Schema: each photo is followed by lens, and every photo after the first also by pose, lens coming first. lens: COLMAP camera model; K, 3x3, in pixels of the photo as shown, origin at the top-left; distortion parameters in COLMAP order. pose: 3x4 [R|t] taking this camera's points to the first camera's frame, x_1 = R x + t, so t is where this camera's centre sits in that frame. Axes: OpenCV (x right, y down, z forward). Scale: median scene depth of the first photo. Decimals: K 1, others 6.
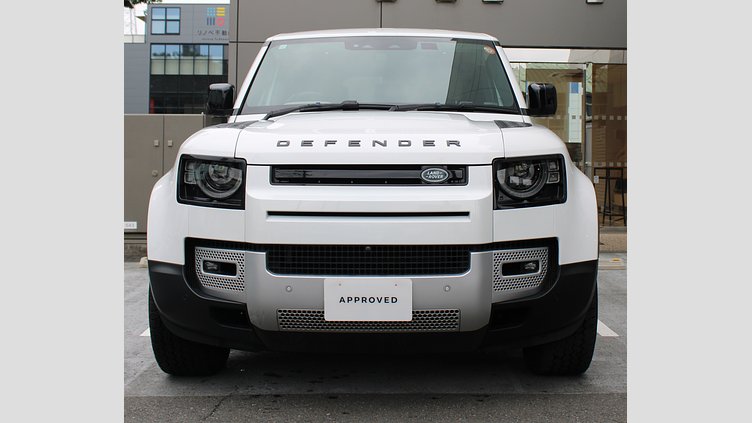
lens RADIAL K [[792.5, 0, 376.0], [0, 792.5, 211.5], [0, 0, 1]] dist [-0.001314, 0.004535]
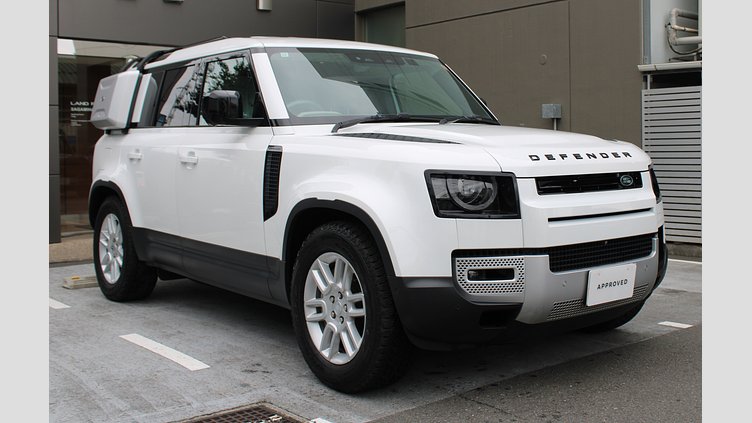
lens RADIAL K [[792.5, 0, 376.0], [0, 792.5, 211.5], [0, 0, 1]] dist [-0.001314, 0.004535]
pose [[0.769883, -0.067847, 0.634569, -1.023895], [0.061568, 0.997591, 0.031965, -0.060108], [-0.635209, 0.014459, 0.772205, 0.273562]]
